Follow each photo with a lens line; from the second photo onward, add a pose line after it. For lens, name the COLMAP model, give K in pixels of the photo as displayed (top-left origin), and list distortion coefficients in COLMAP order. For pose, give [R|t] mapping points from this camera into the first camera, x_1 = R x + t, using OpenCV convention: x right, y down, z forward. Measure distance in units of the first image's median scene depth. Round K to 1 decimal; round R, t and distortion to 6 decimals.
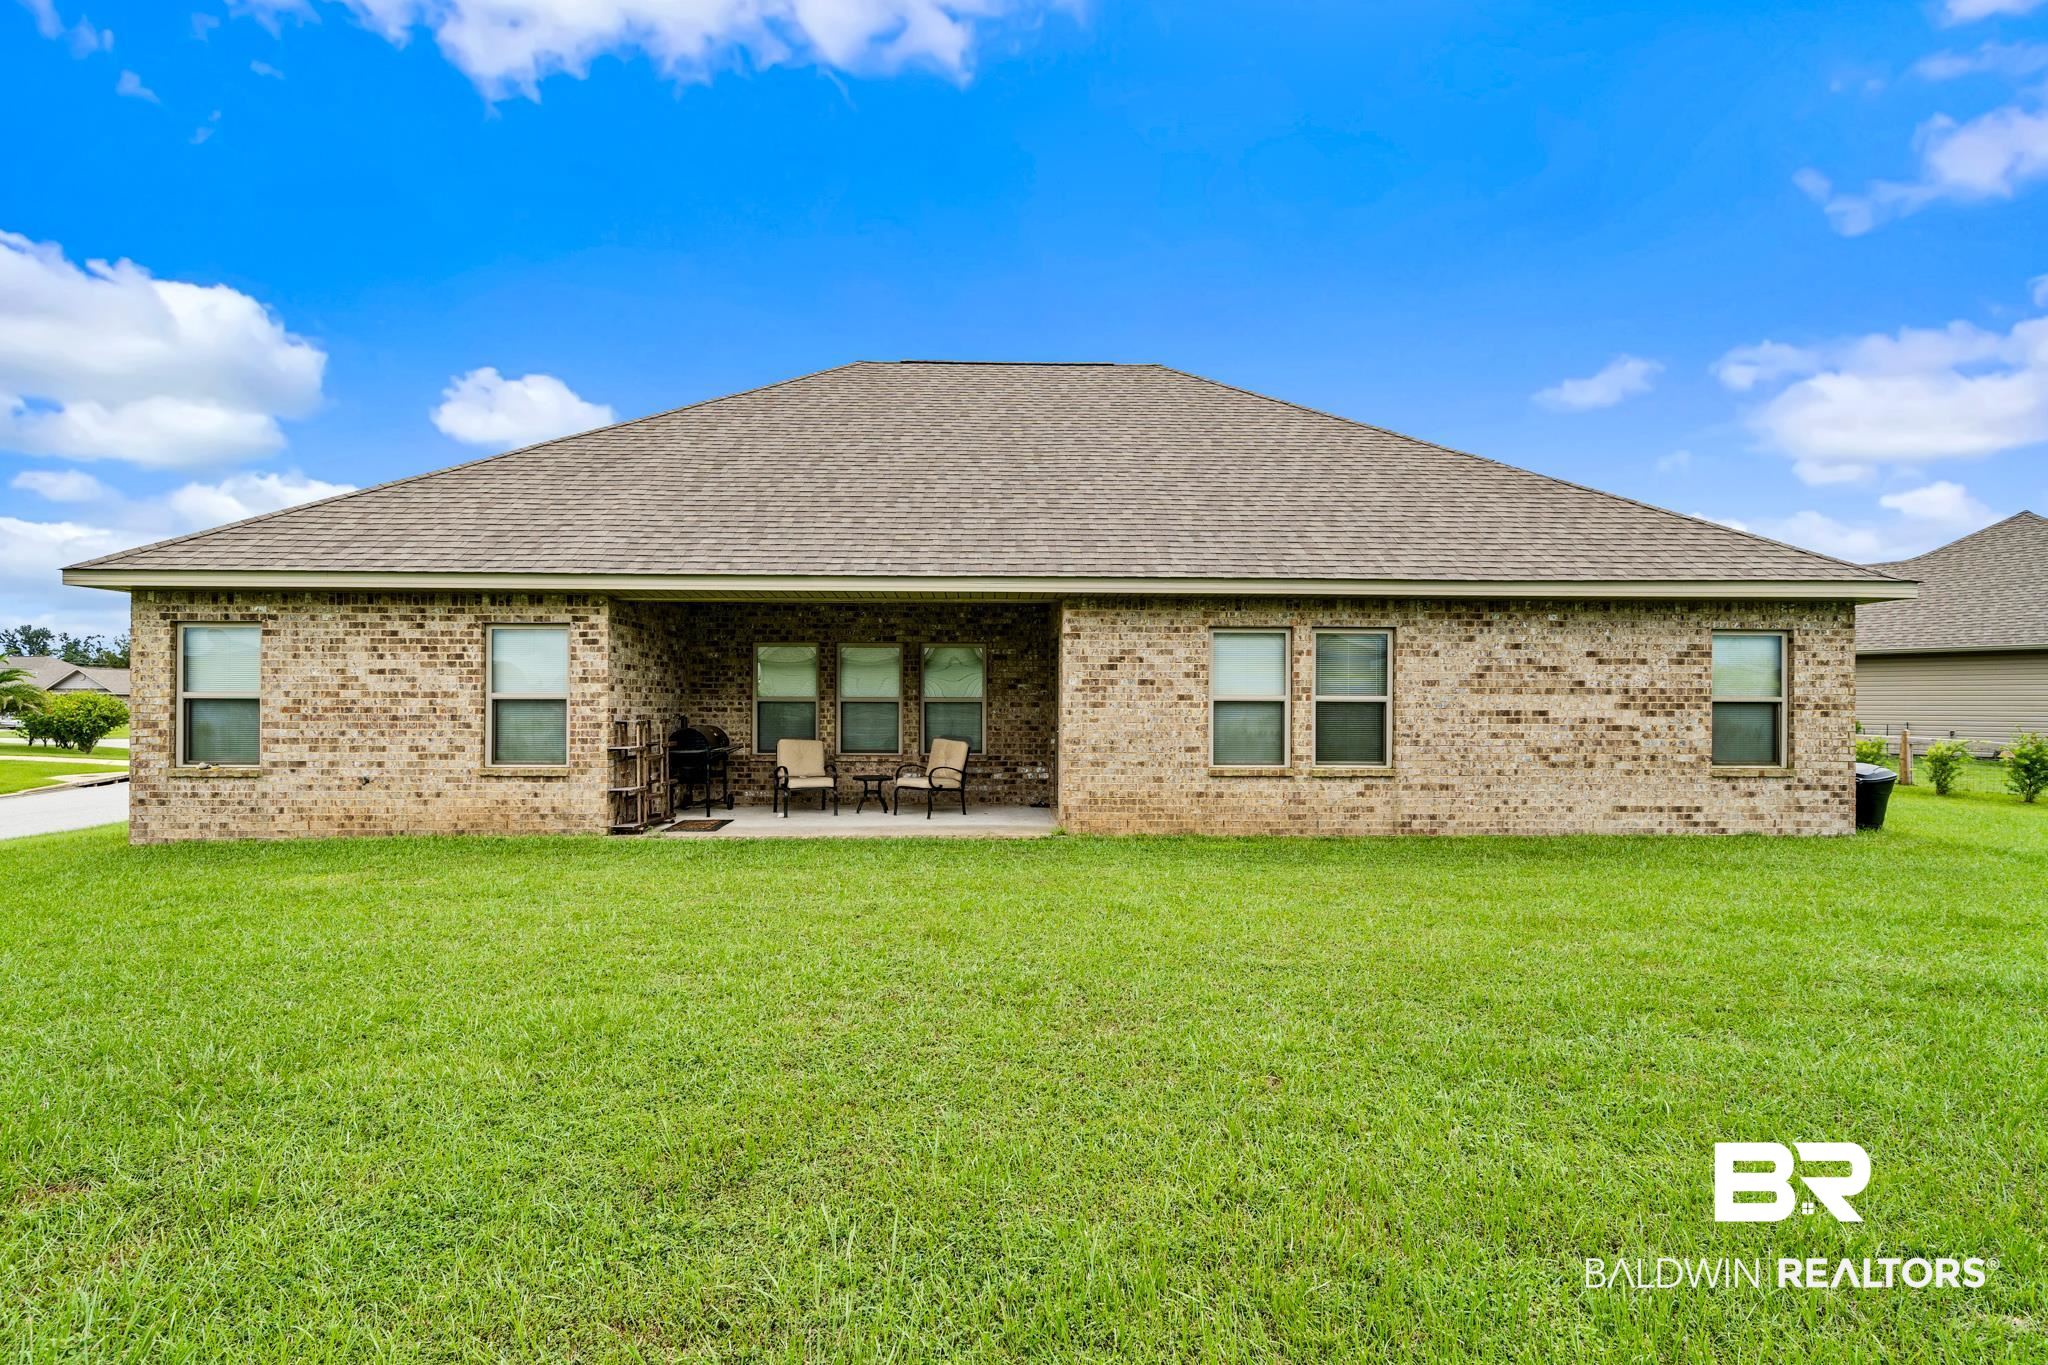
lens RADIAL K [[976.6, 0, 1019.7], [0, 976.6, 691.3], [0, 0, 1]] dist [0.000152, 0.000040]
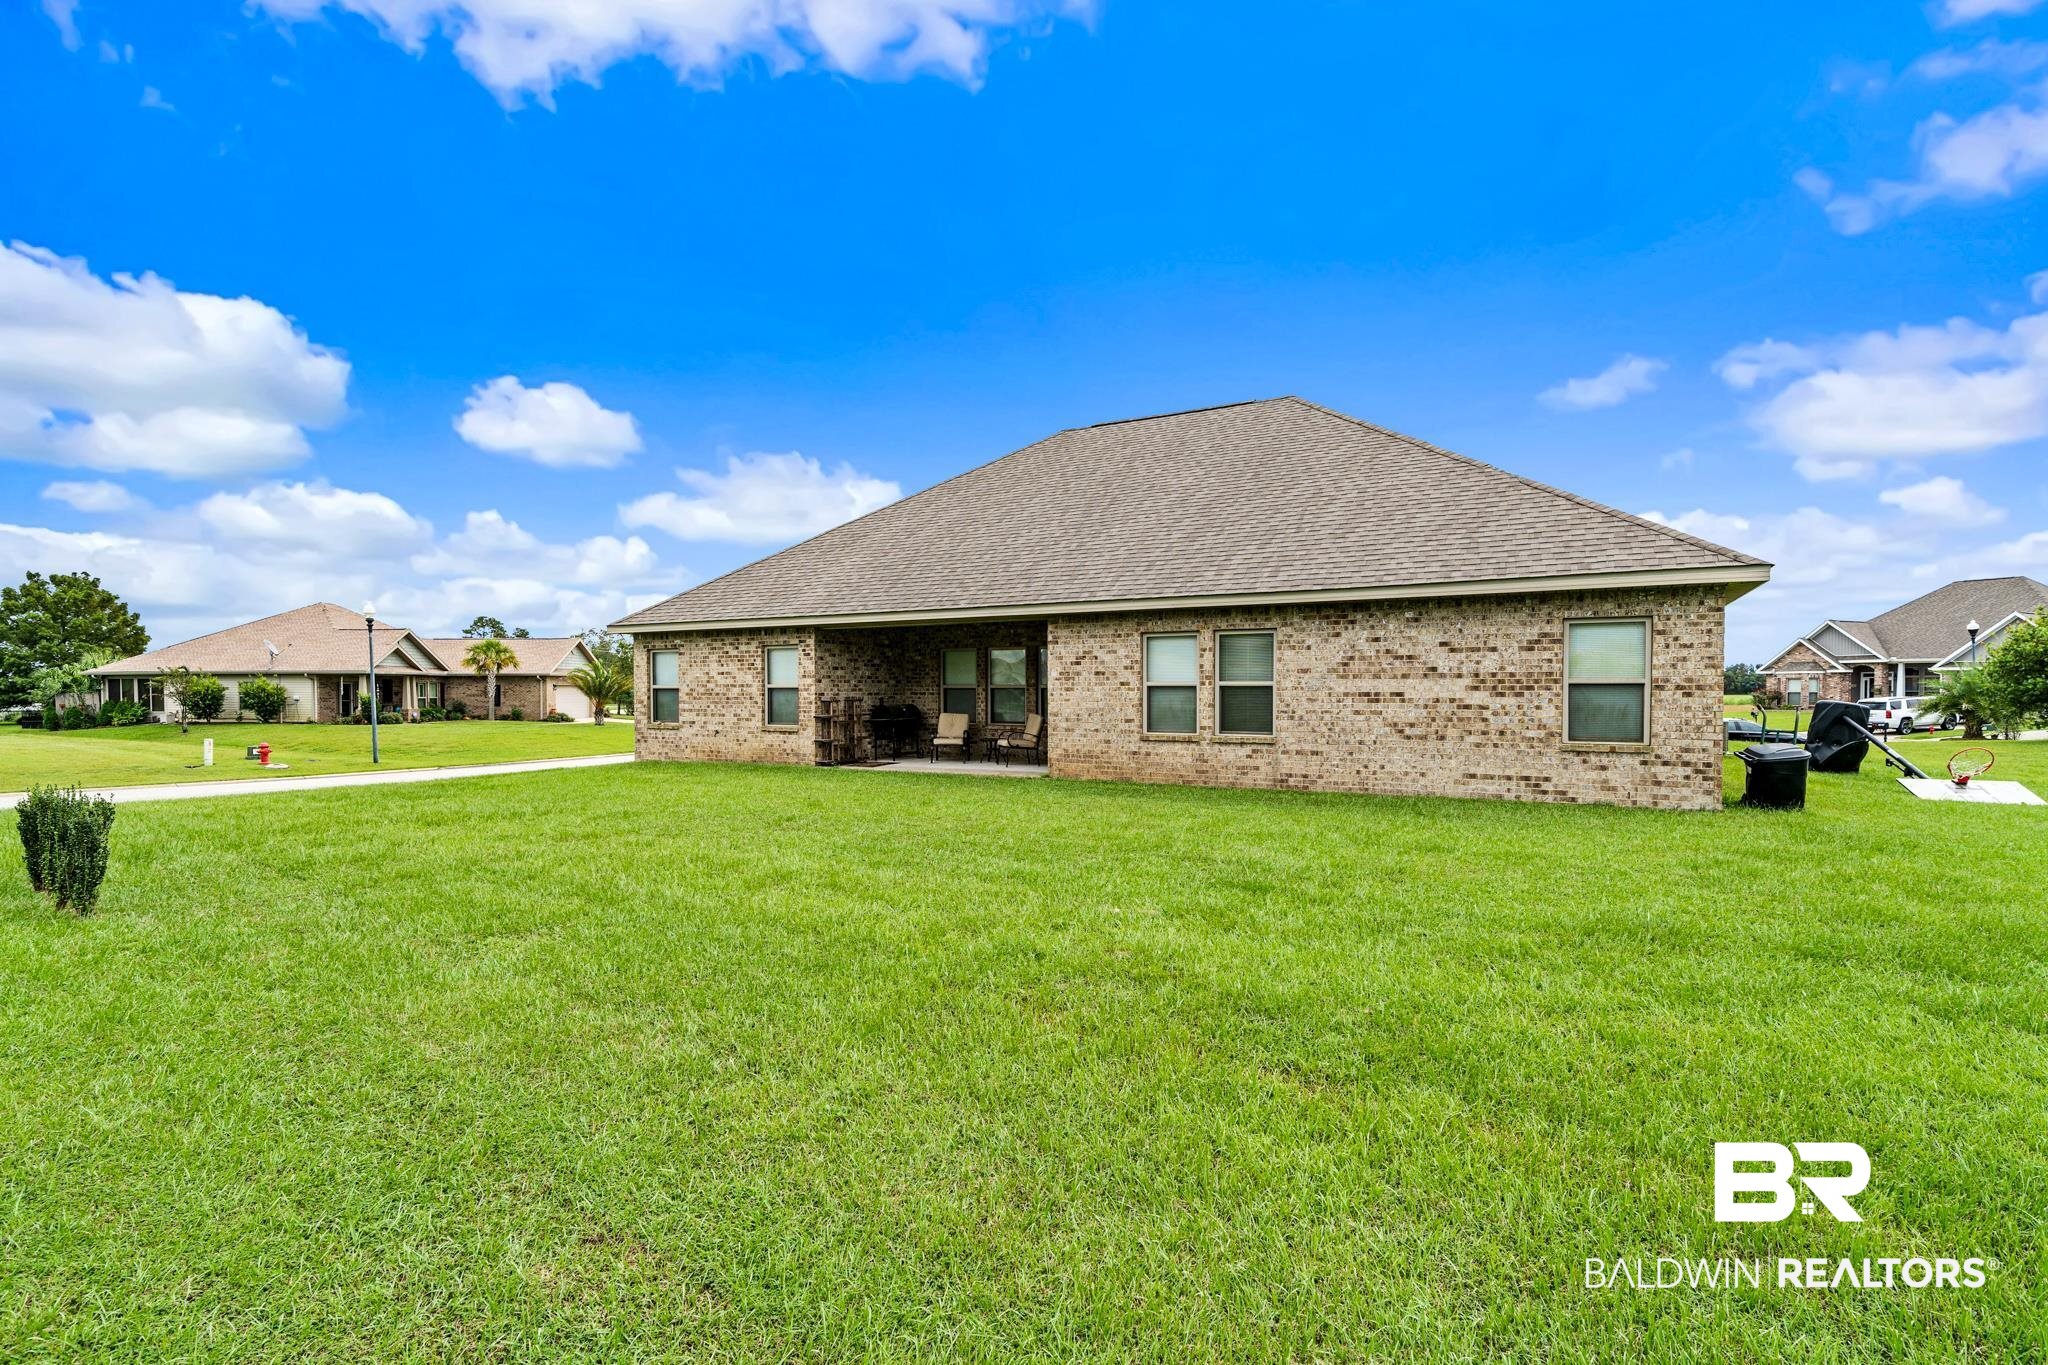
lens RADIAL K [[976.6, 0, 1032.3], [0, 976.6, 685.3], [0, 0, 1]] dist [0.000152, 0.000040]
pose [[0.855381, -0.007212, -0.517949, 0.782626], [0.012676, 0.999895, 0.007010, -0.003067], [0.517844, -0.012562, 0.855383, -0.273723]]
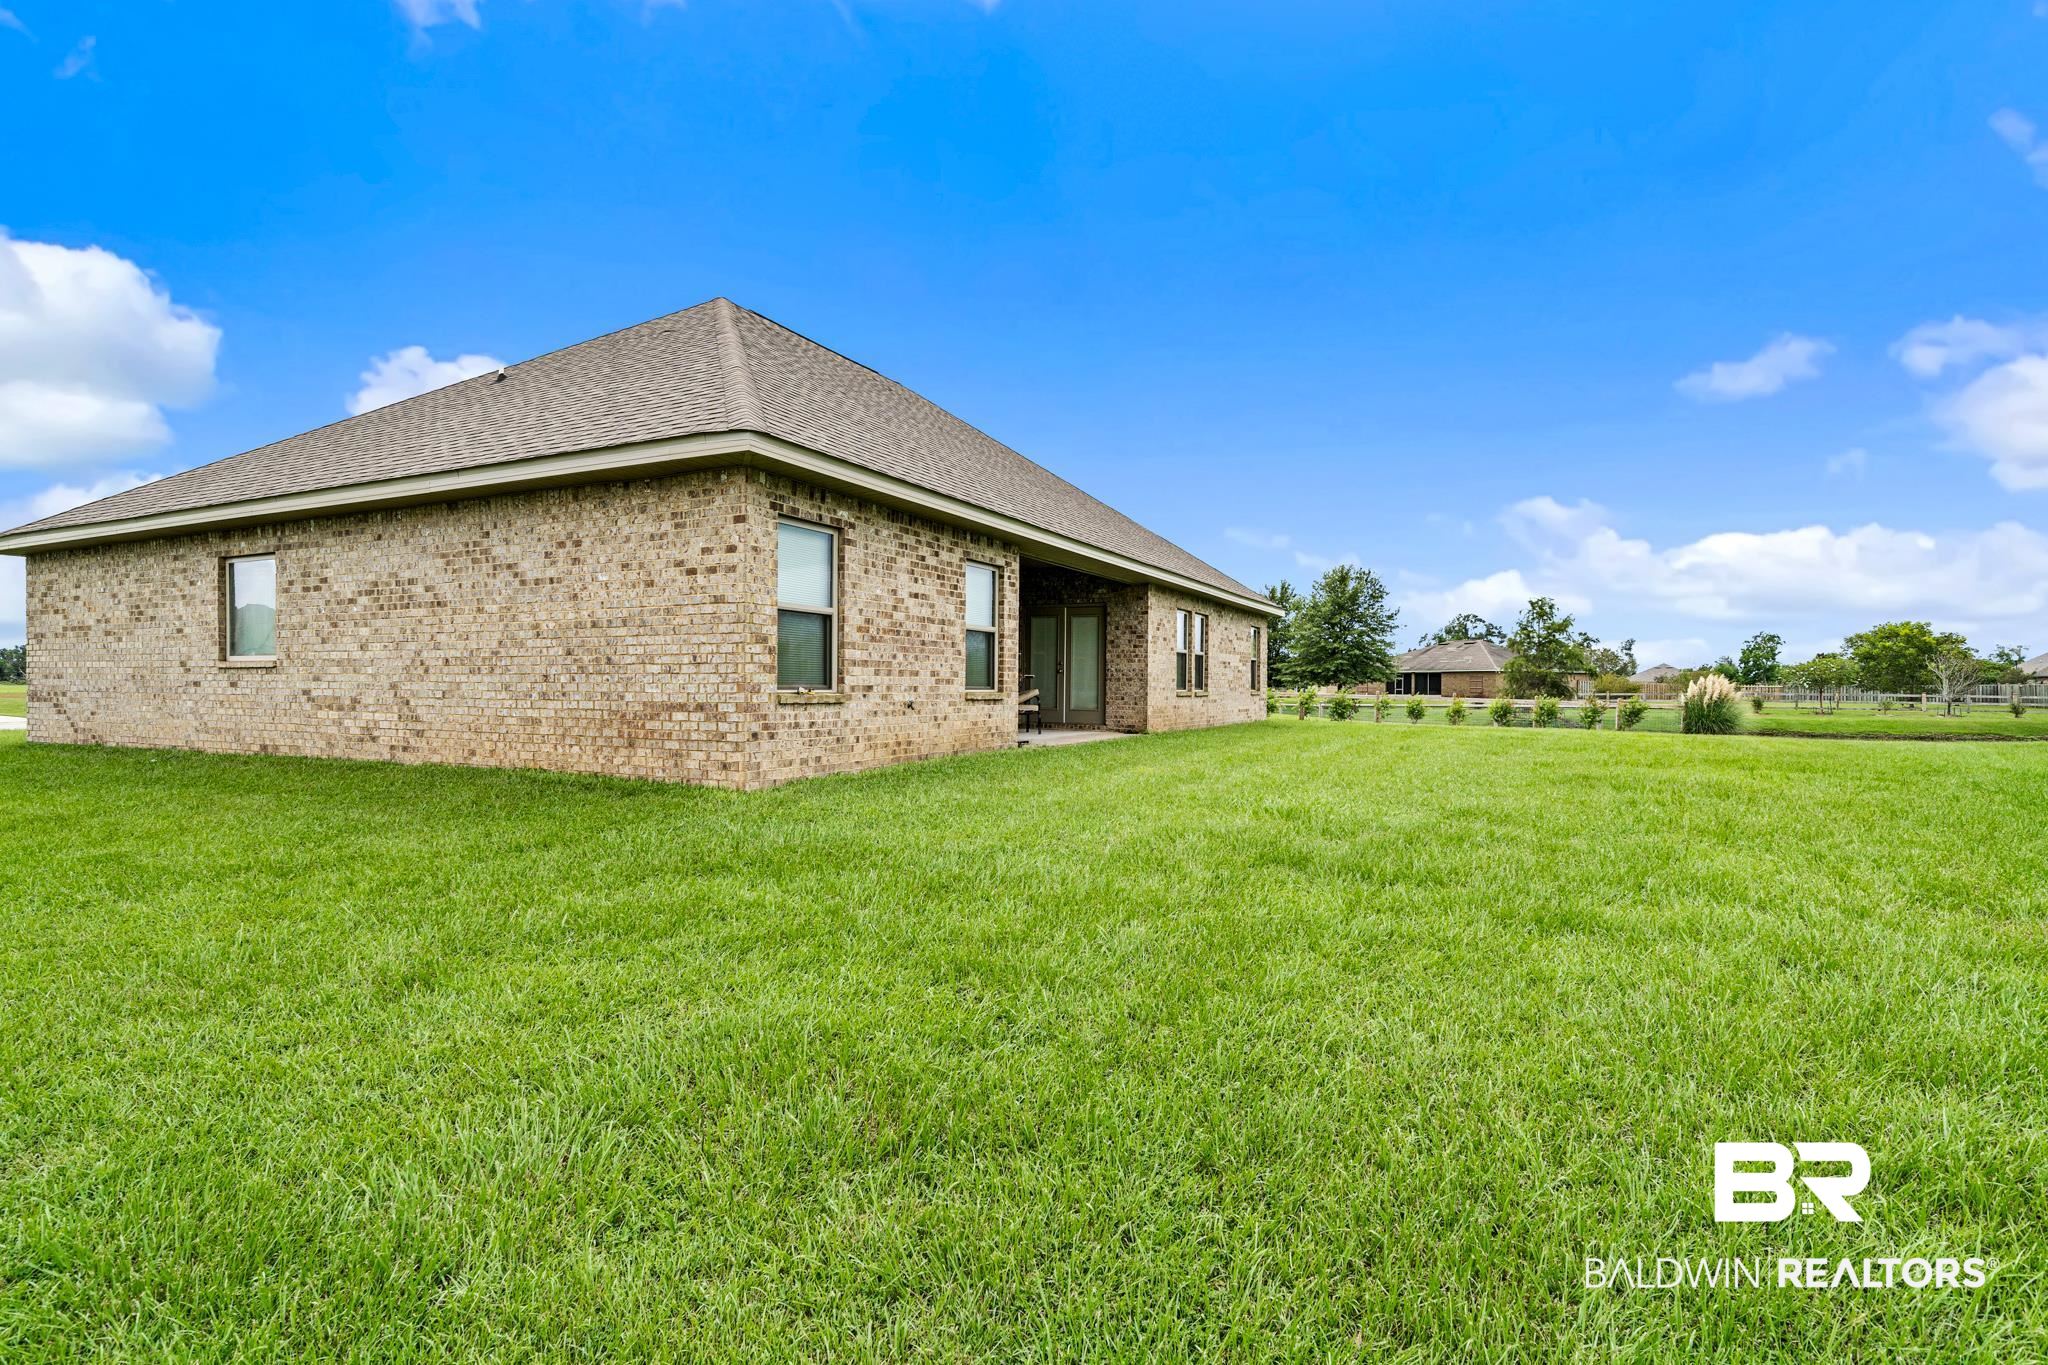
lens RADIAL K [[976.6, 0, 1024.8], [0, 976.6, 689.6], [0, 0, 1]] dist [0.000152, 0.000040]
pose [[0.483942, -0.002721, 0.875096, -1.416542], [-0.010848, 0.999900, 0.009108, 0.062852], [-0.875033, -0.013901, 0.483864, 0.405436]]
